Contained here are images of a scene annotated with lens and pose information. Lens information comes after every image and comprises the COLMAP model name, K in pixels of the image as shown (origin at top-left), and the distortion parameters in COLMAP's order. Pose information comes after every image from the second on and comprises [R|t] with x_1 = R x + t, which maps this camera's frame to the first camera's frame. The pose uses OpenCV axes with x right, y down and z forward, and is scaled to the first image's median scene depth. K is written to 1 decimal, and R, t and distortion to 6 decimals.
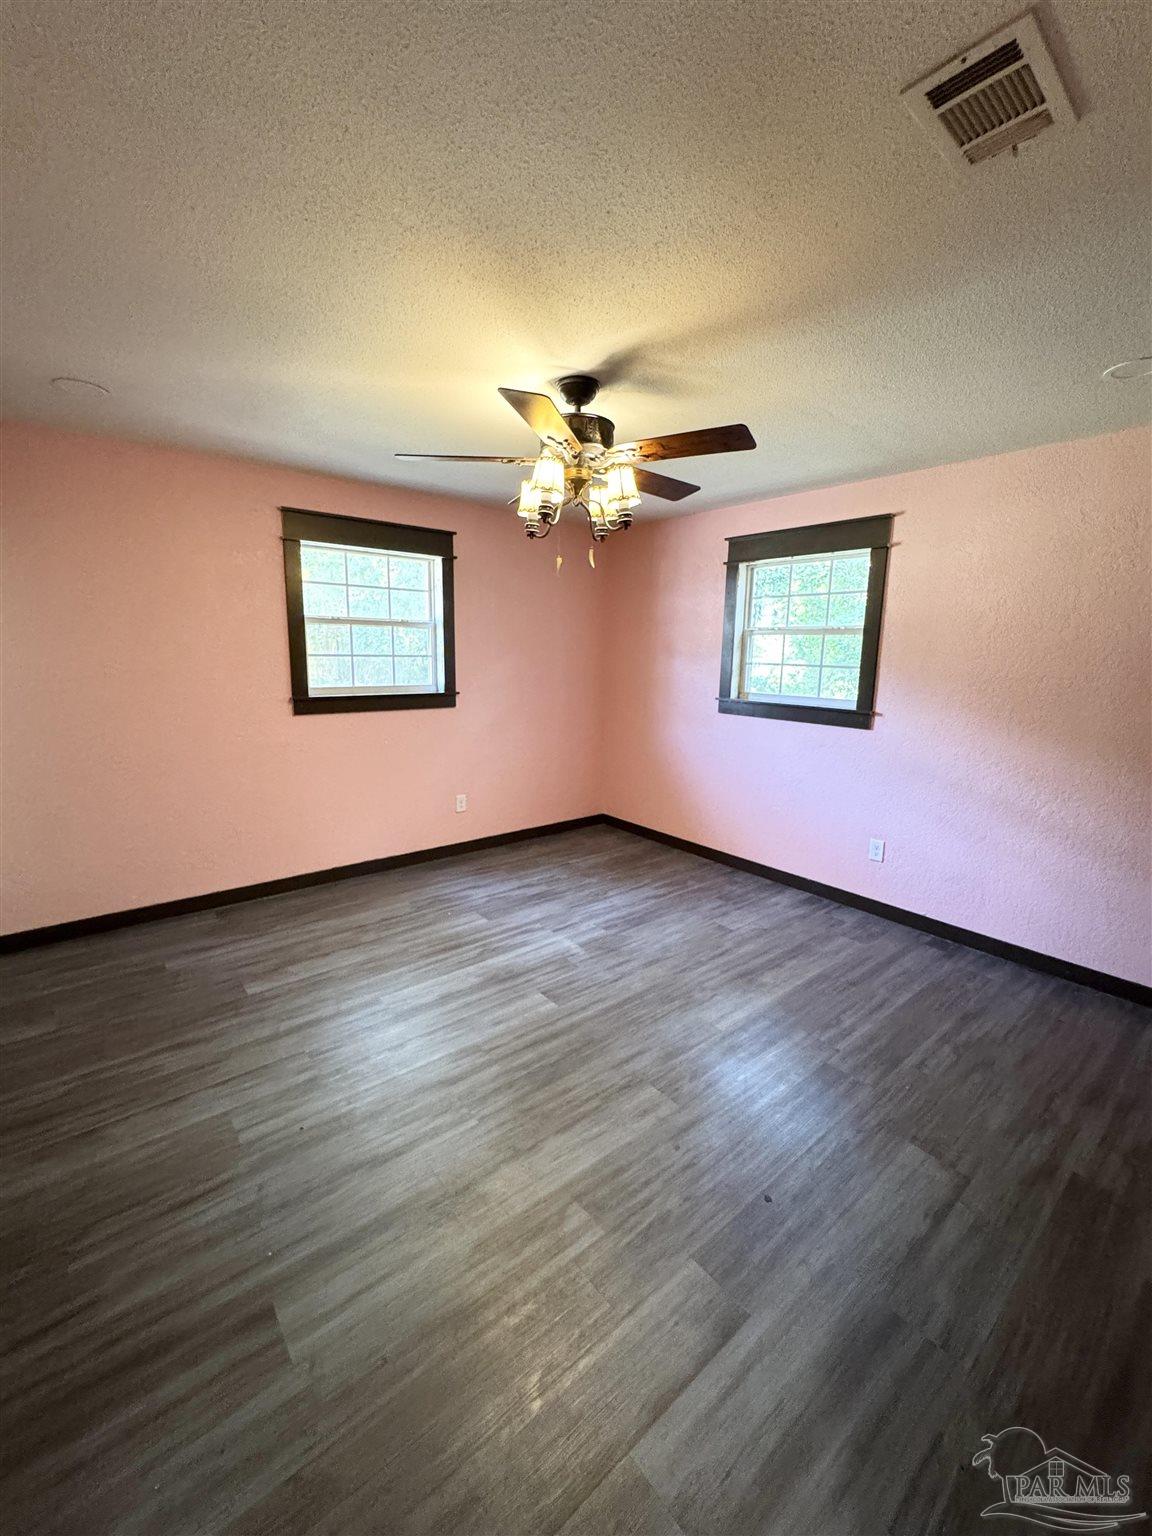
lens RADIAL K [[619.6, 0, 574.9], [0, 619.6, 767.7], [0, 0, 1]] dist [-0.002650, -0.000529]
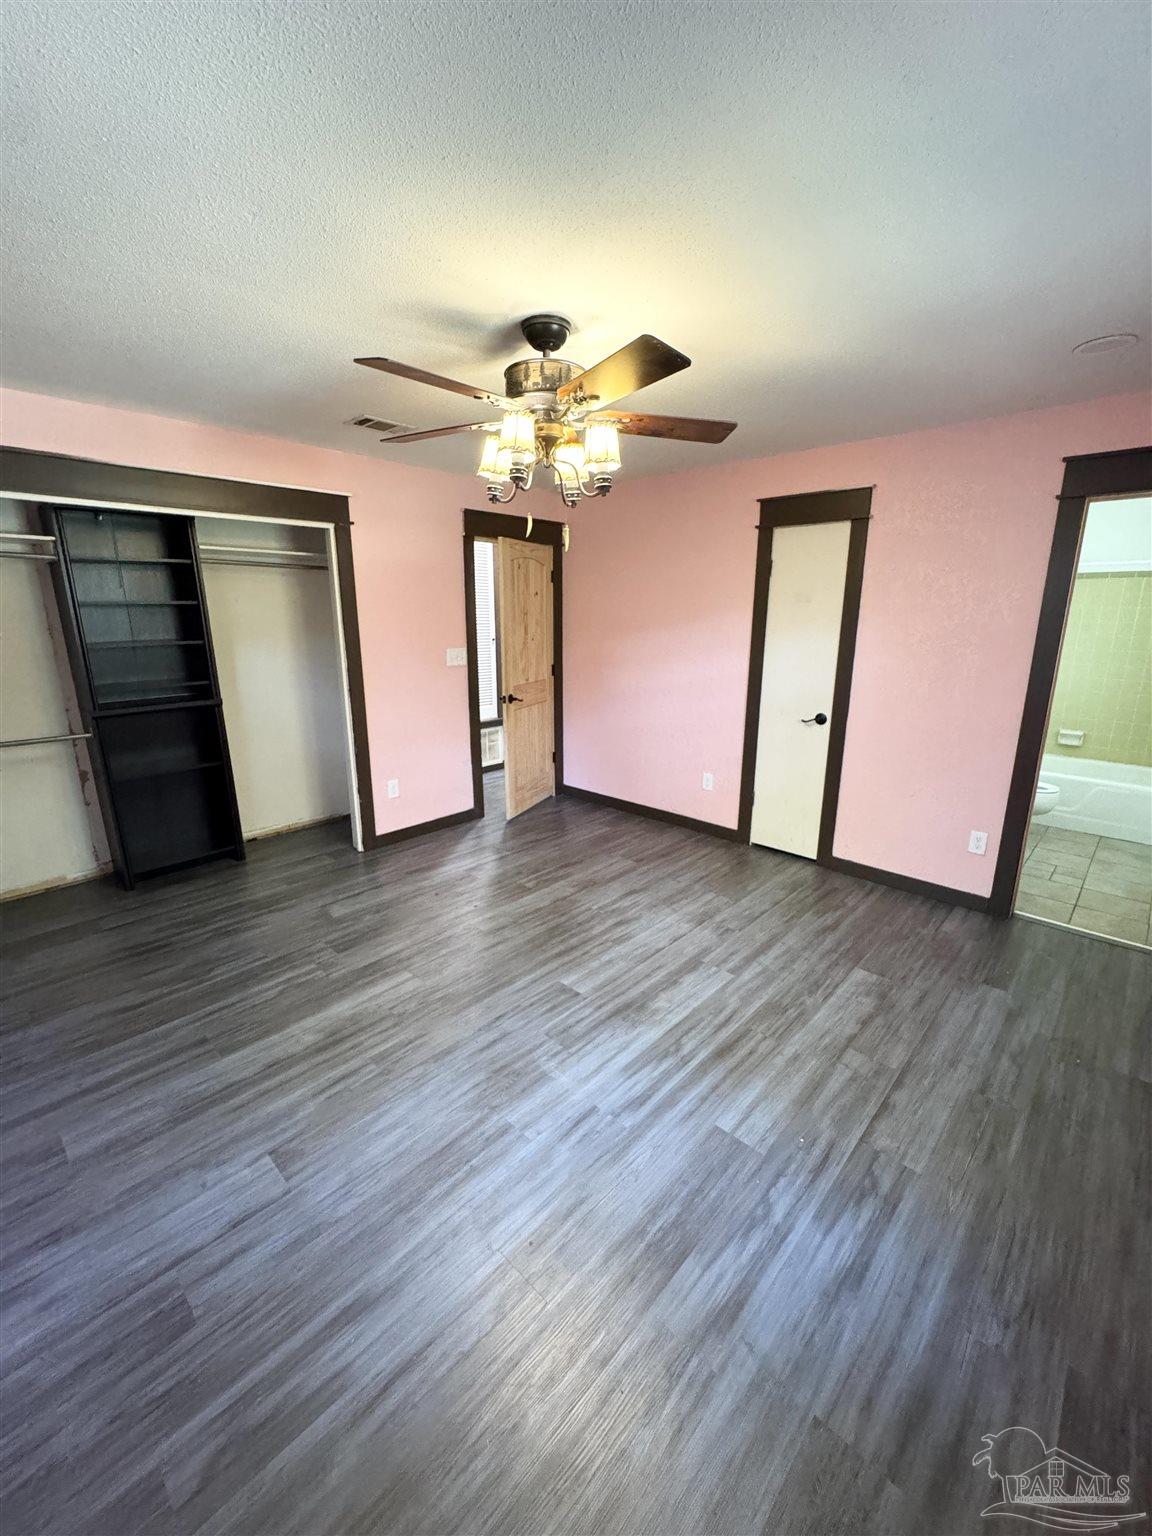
lens RADIAL K [[619.6, 0, 578.1], [0, 619.6, 770.2], [0, 0, 1]] dist [-0.002650, -0.000529]
pose [[-0.991665, 0.013191, -0.128164, 0.057485], [-0.041949, 0.907490, 0.417974, -0.301106], [0.121821, 0.419867, -0.899373, 1.495533]]
